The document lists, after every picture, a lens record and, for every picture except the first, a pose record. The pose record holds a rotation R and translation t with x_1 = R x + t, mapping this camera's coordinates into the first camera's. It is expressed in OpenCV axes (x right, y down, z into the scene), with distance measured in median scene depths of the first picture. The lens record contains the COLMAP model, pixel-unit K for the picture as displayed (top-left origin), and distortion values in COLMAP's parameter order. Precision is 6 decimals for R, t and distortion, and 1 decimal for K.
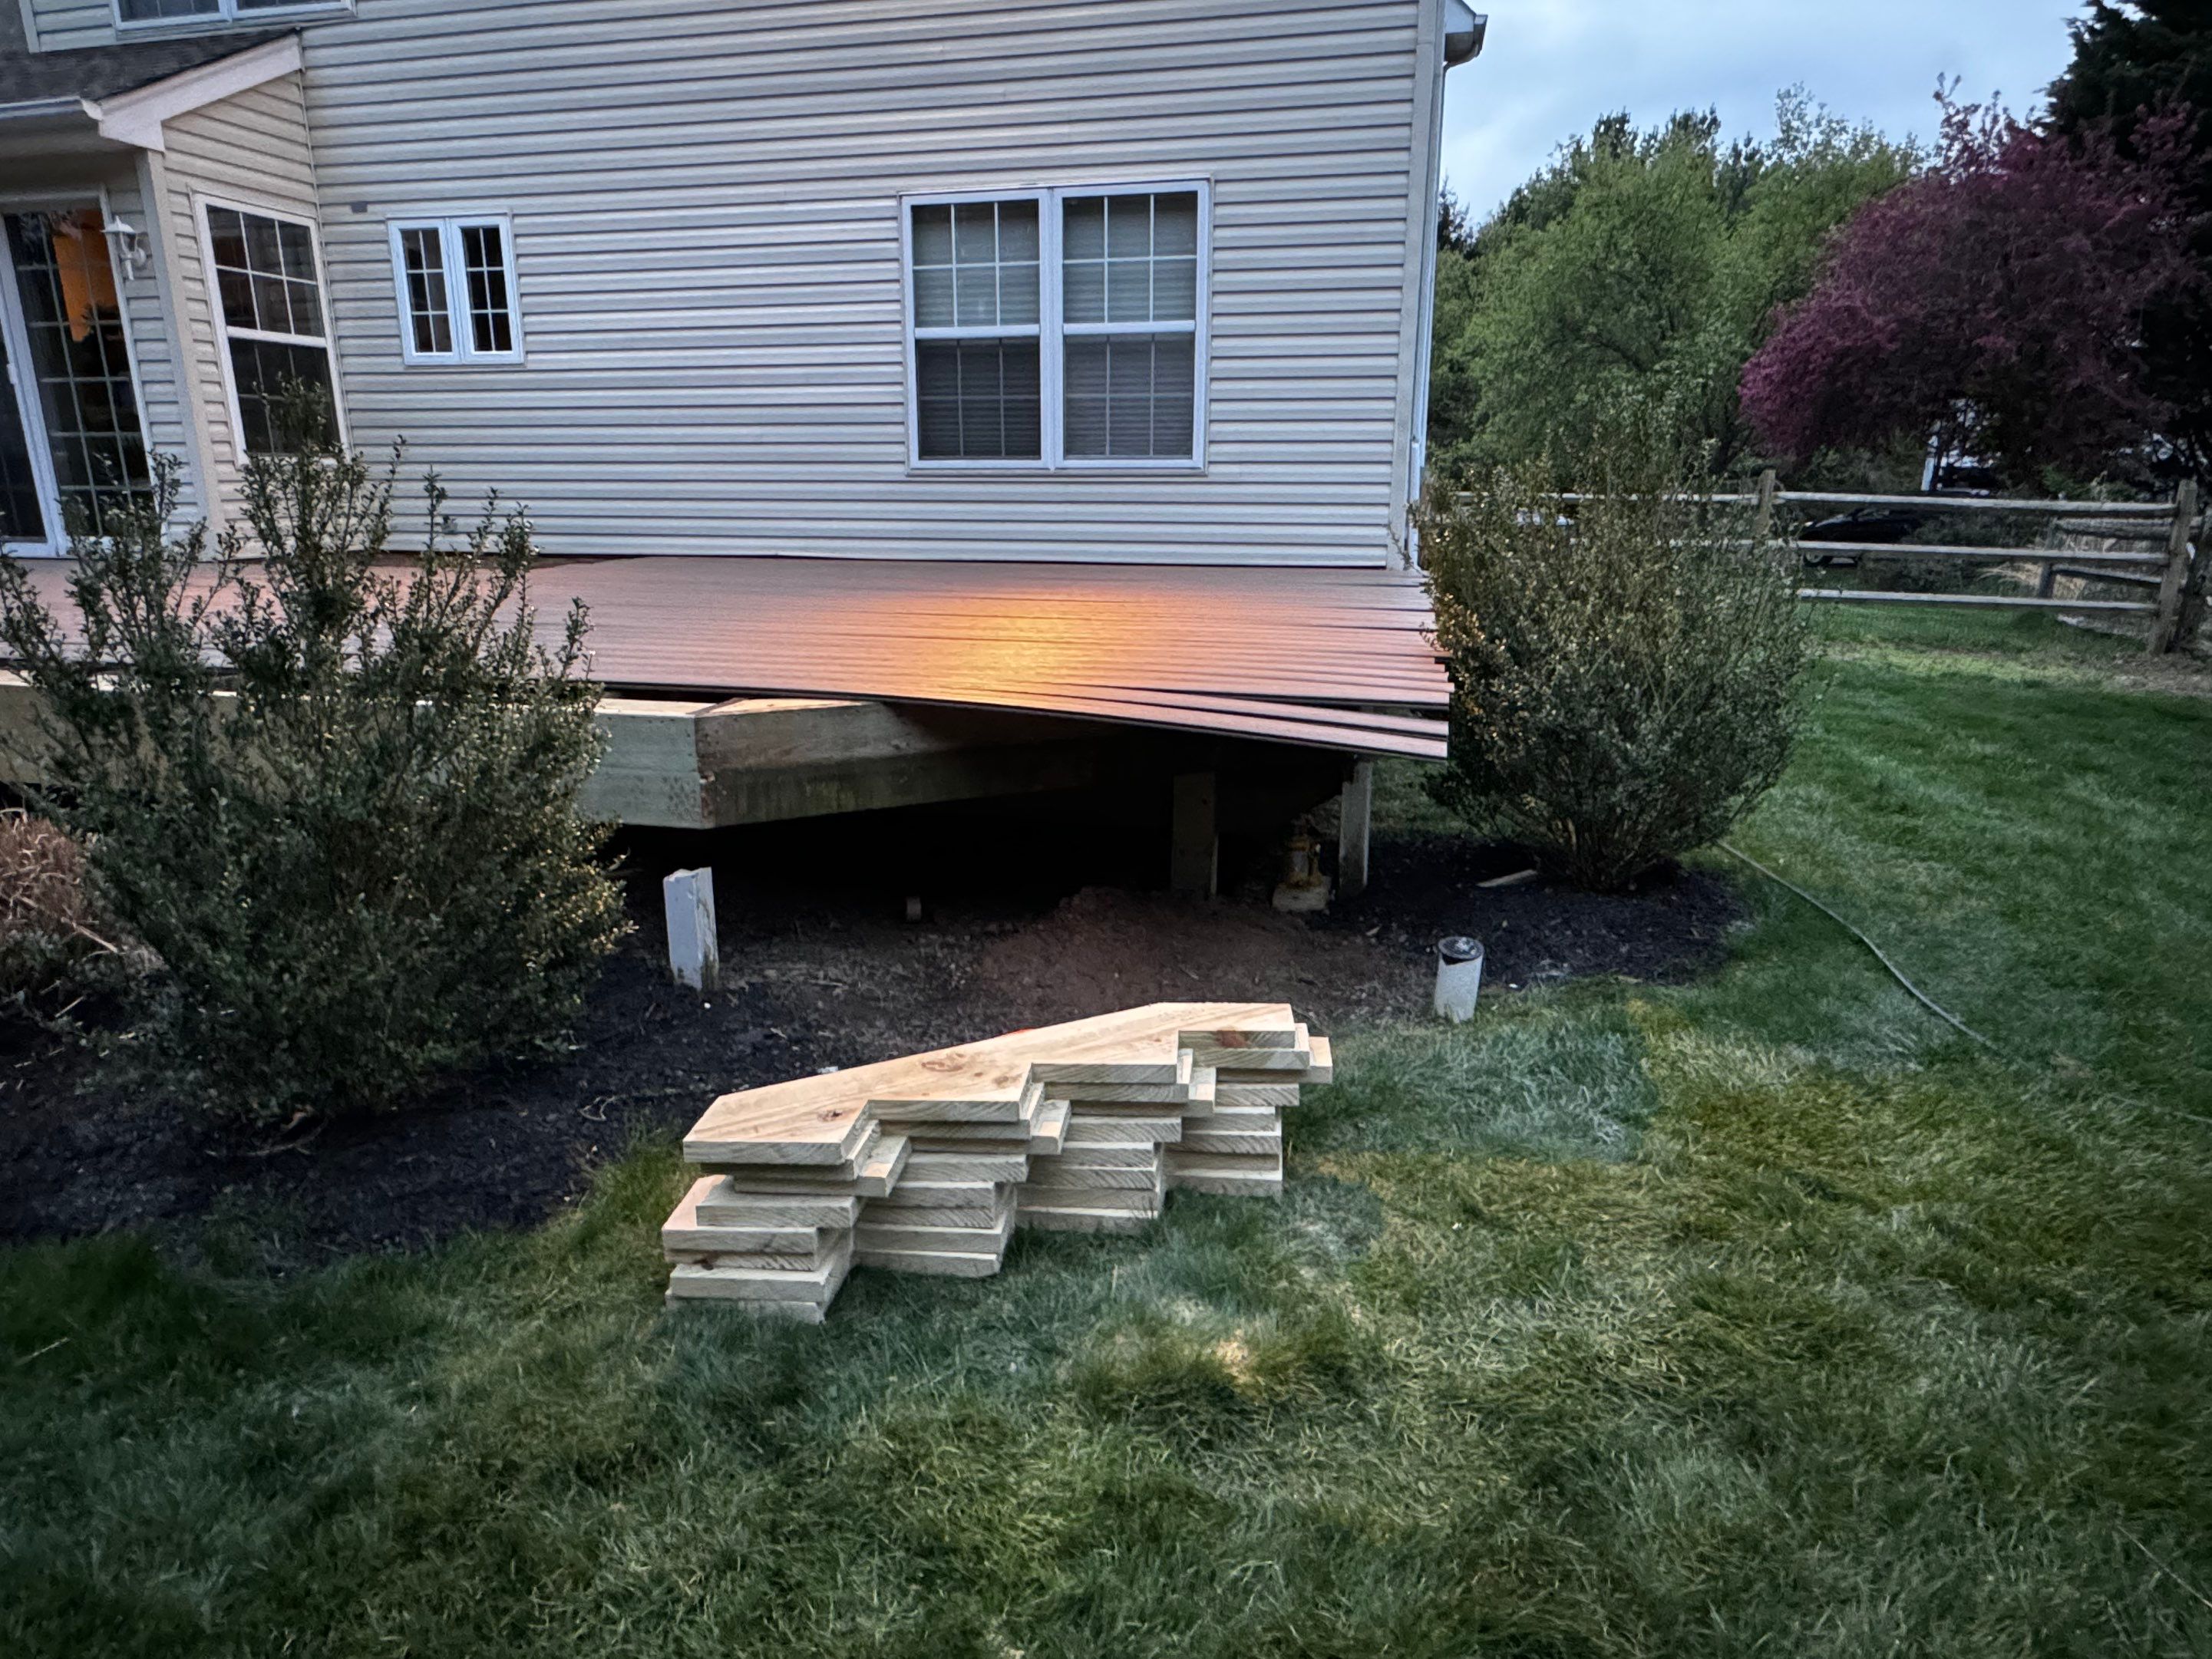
lens RADIAL K [[1324.6, 0, 1102.2], [0, 1324.6, 835.0], [0, 0, 1]] dist [-0.005634, 0.002528]
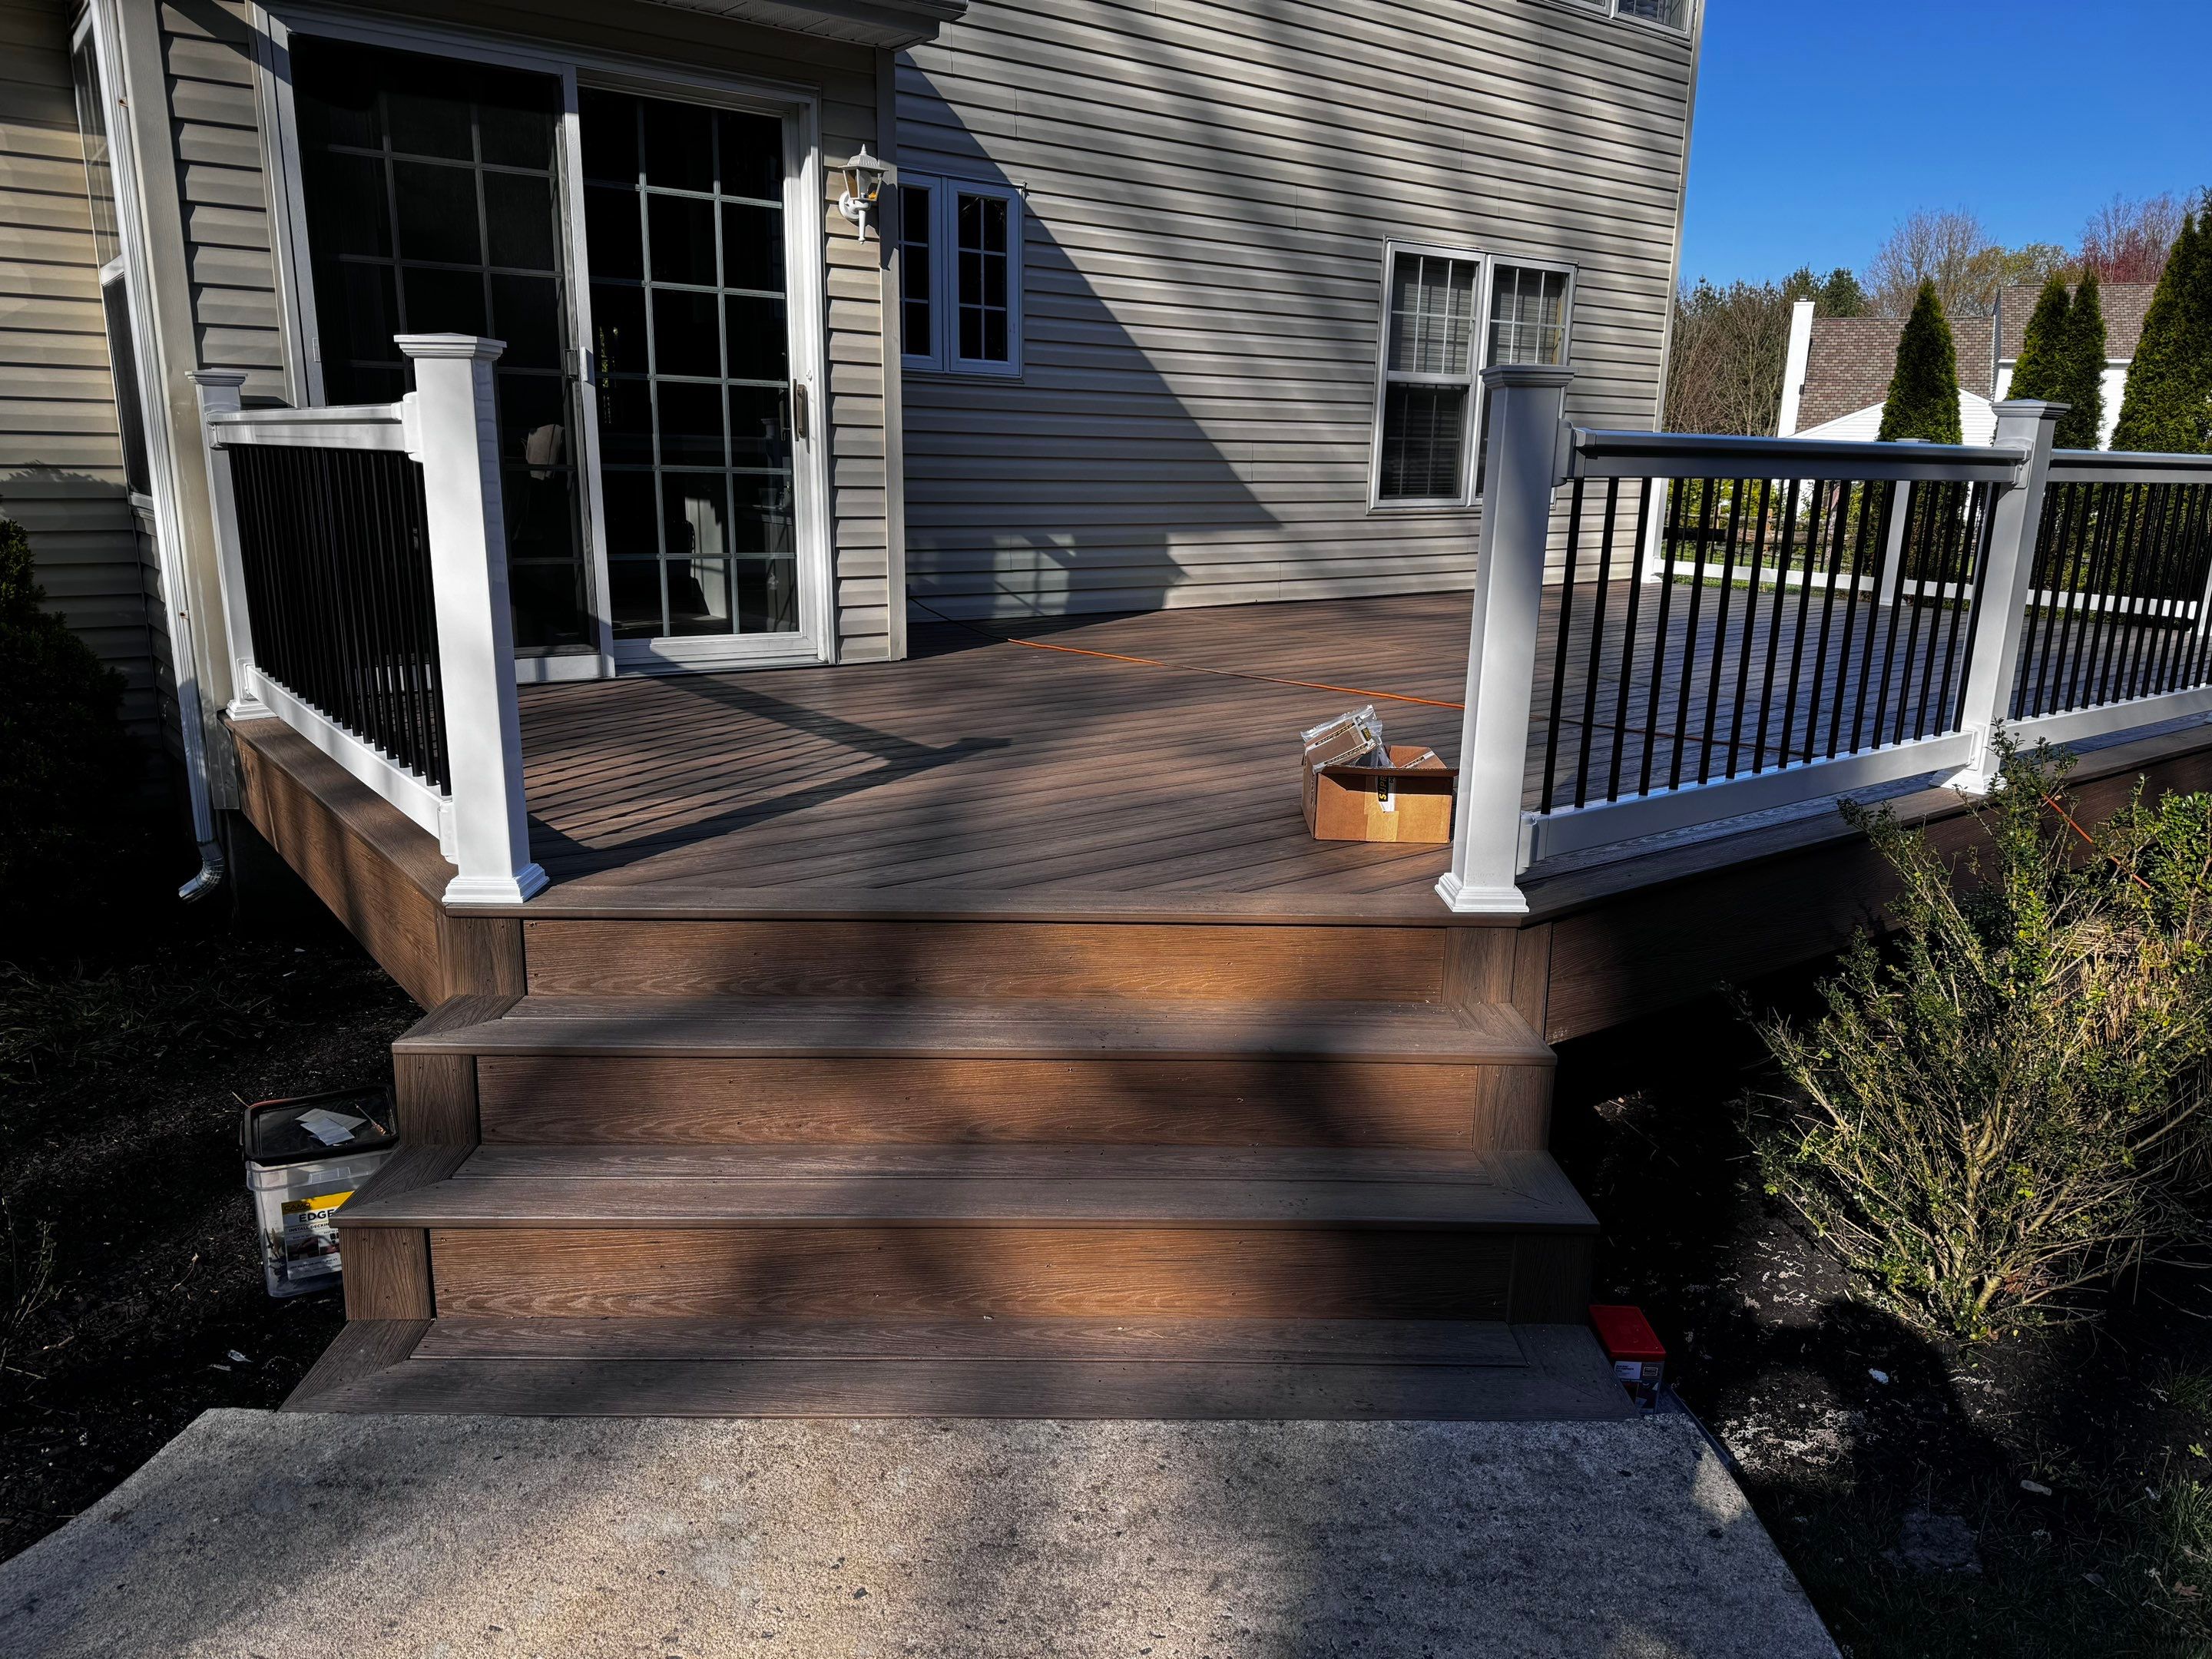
lens RADIAL K [[1554.7, 0, 1114.9], [0, 1554.7, 849.4], [0, 0, 1]] dist [0.051988, -0.060574]
pose [[0.626414, -0.181510, 0.758063, -1.237820], [0.189394, 0.978809, 0.077863, -0.153594], [-0.756132, 0.094798, 0.647517, 0.408728]]
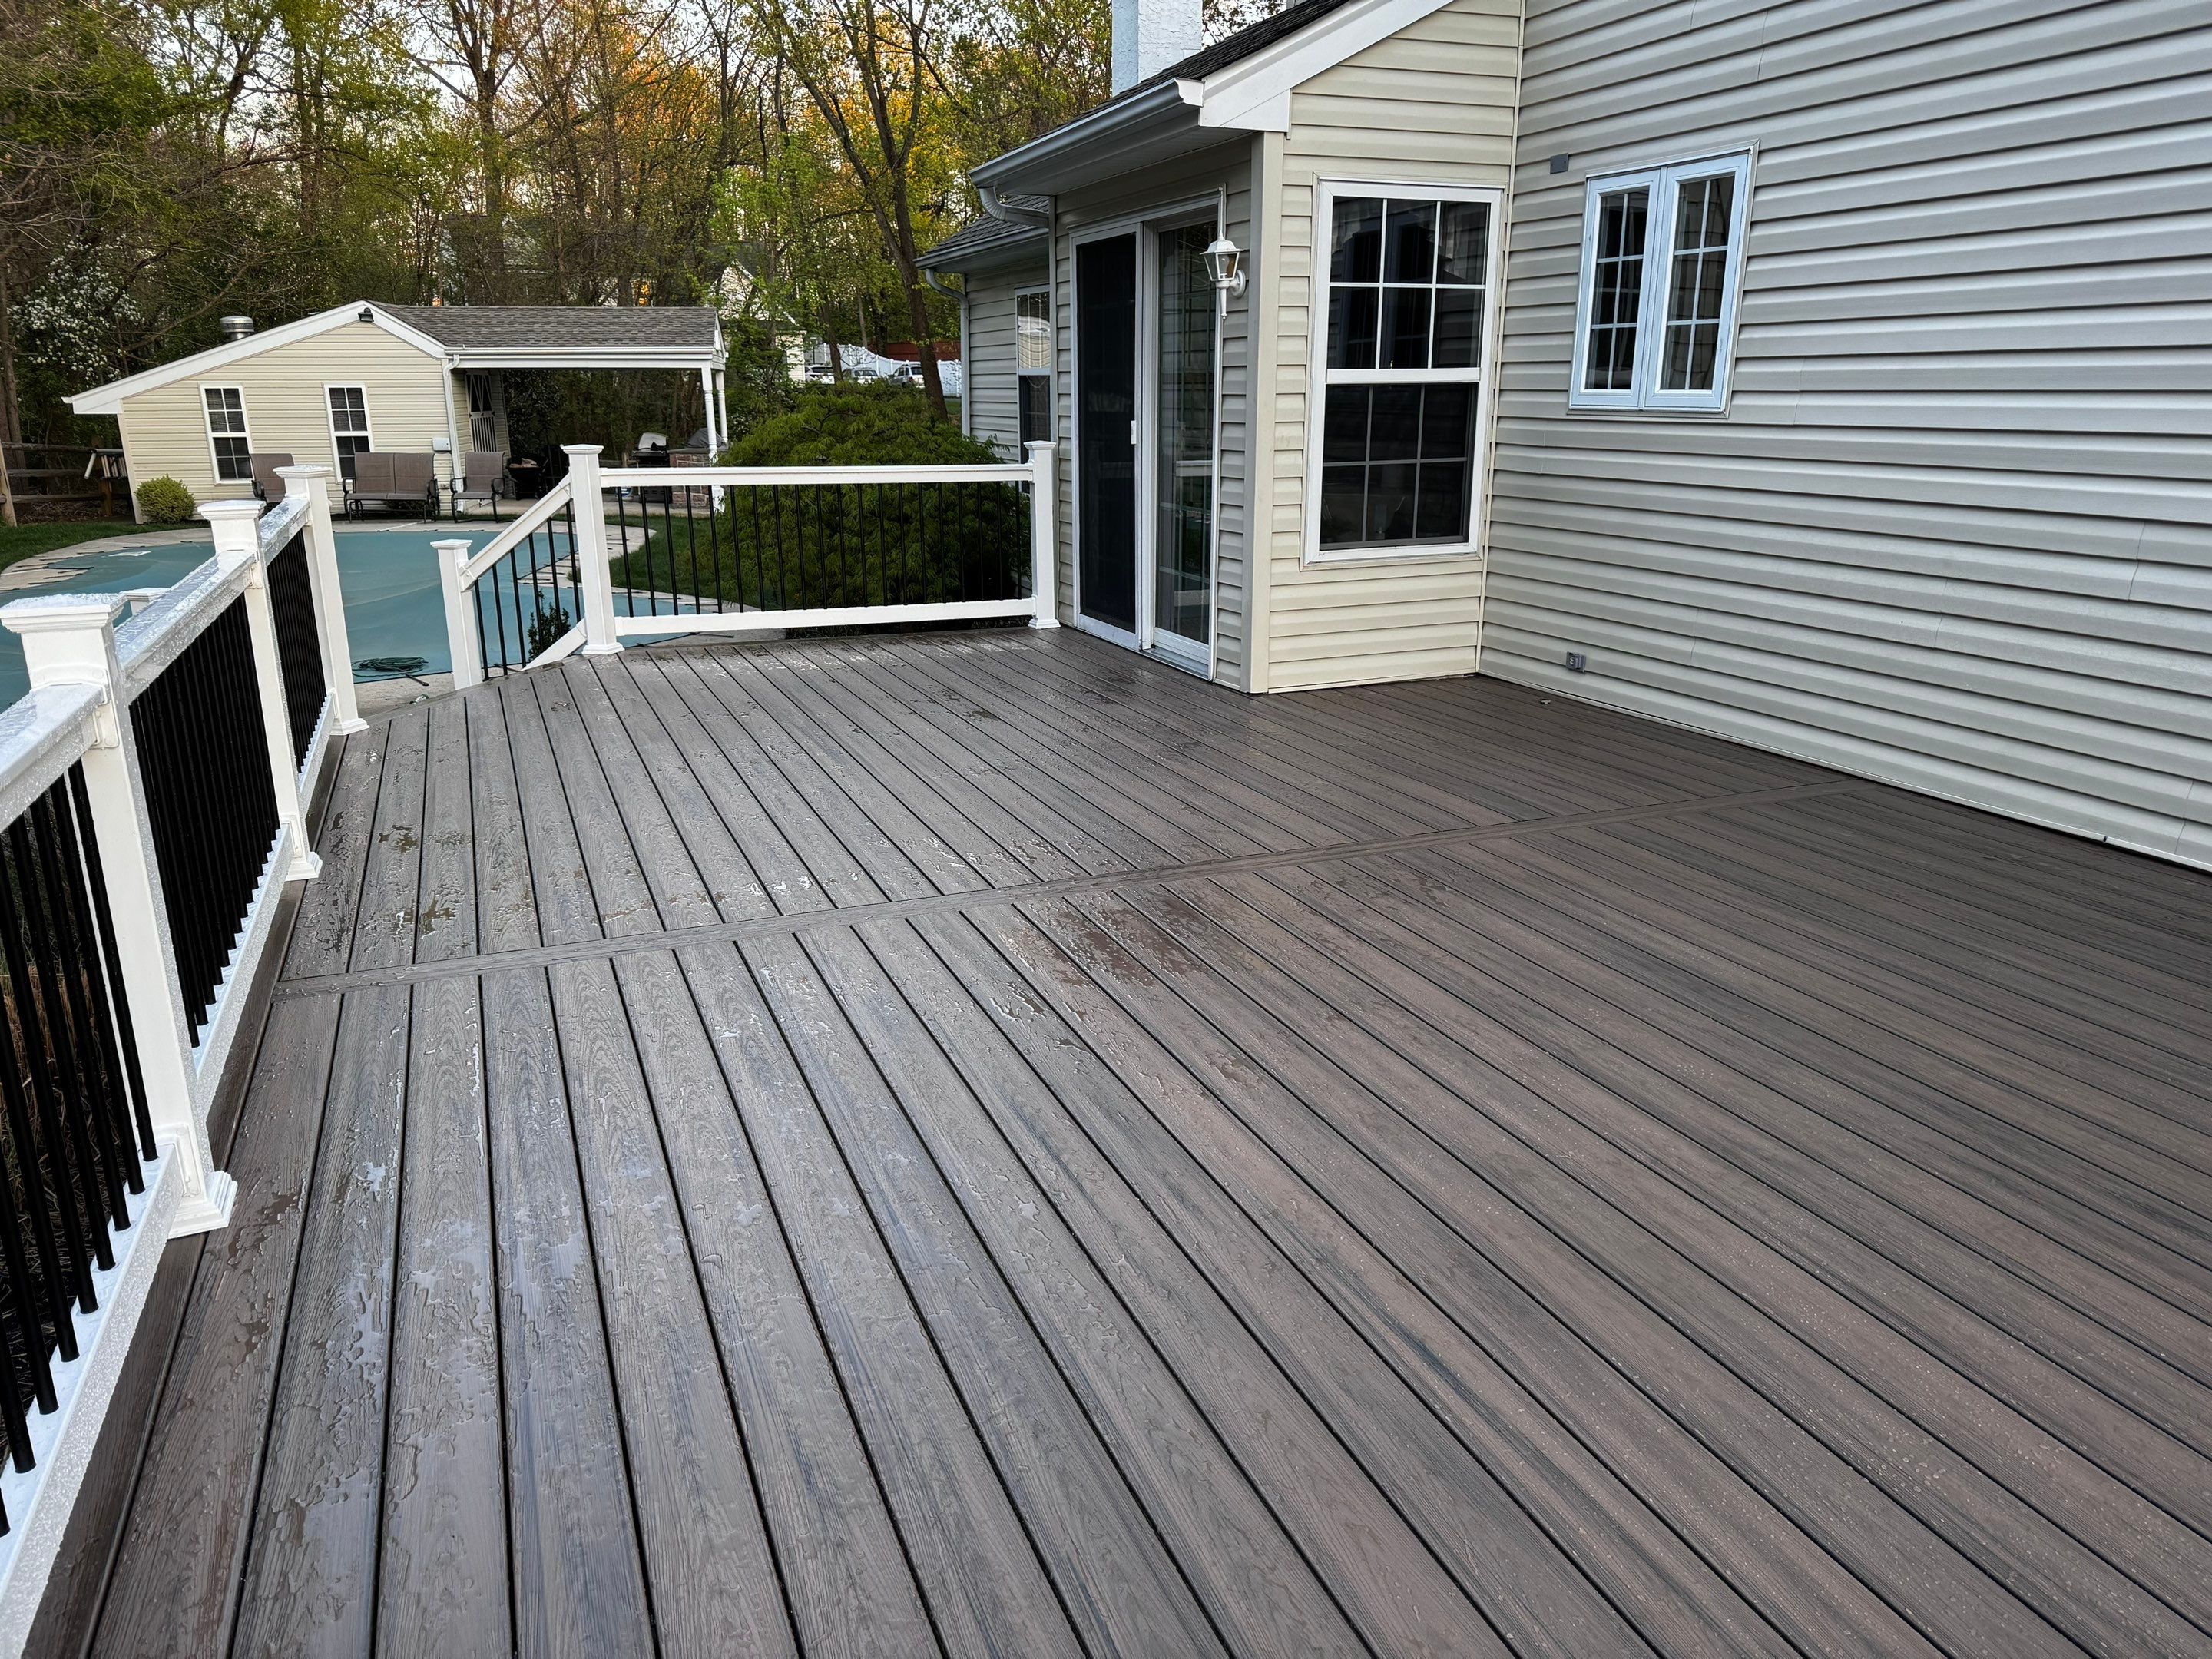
lens RADIAL K [[1554.7, 0, 1114.2], [0, 1554.7, 831.4], [0, 0, 1]] dist [0.051988, -0.060574]
pose [[0.582550, 0.221687, -0.781978, -0.021721], [-0.213305, 0.970062, 0.116103, -0.217148], [0.784306, 0.099164, 0.612397, 0.423070]]
